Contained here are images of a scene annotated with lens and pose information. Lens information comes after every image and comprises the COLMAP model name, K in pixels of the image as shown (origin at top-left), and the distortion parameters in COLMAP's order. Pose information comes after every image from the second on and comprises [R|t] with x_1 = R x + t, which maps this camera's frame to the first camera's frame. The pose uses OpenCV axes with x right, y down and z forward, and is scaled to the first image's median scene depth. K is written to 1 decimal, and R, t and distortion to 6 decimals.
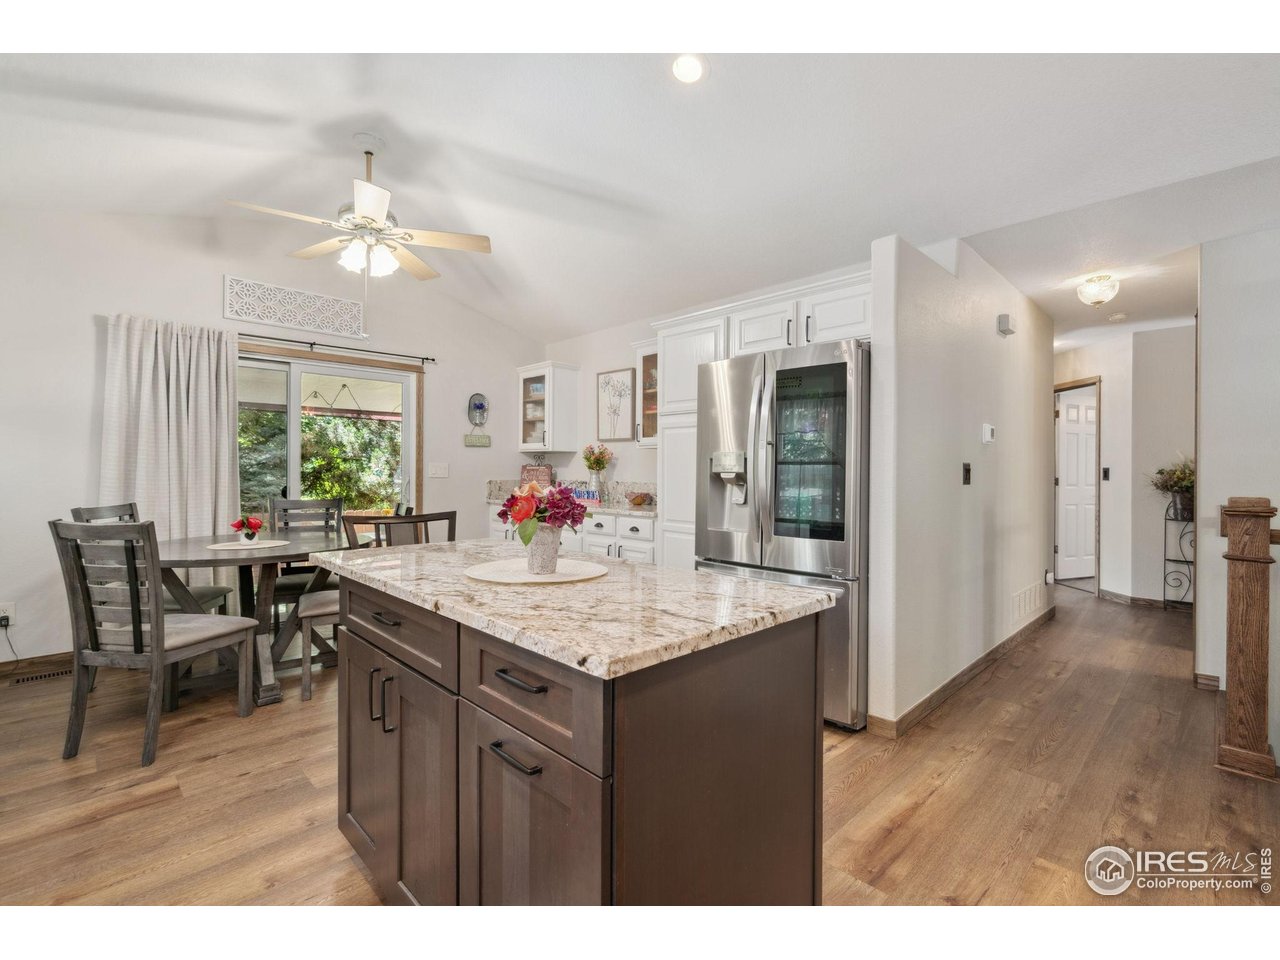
lens RADIAL K [[599.3, 0, 643.5], [0, 599.3, 477.1], [0, 0, 1]] dist [-0.018252, -0.000207]
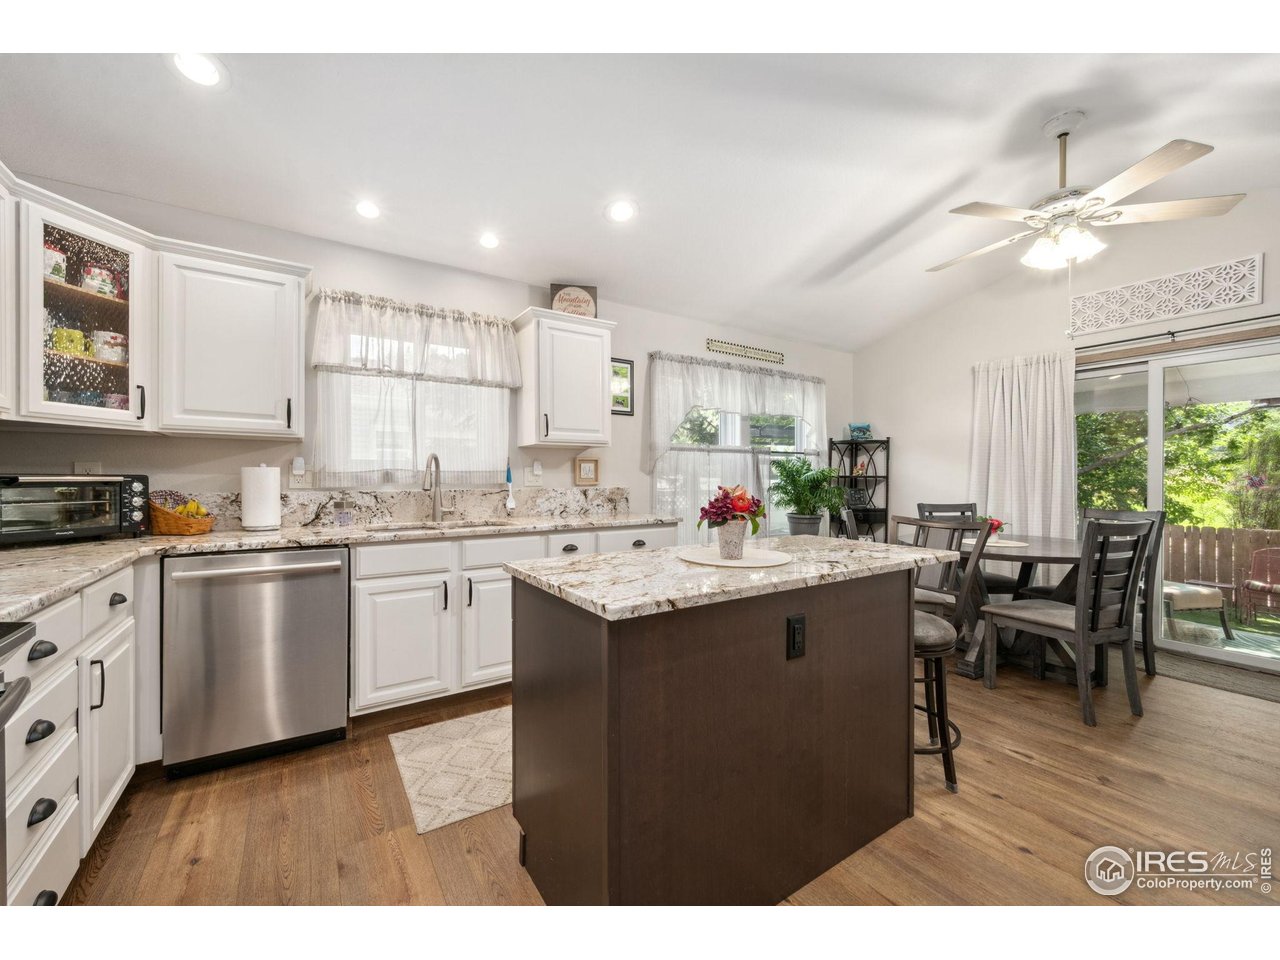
lens RADIAL K [[514.3, 0, 632.8], [0, 514.3, 485.9], [0, 0, 1]] dist [0.003961, -0.000082]
pose [[-0.201655, 0.008694, -0.979418, 0.370300], [-0.007795, 0.999915, 0.010481, -0.001494], [0.979426, 0.009748, -0.201570, 0.407910]]
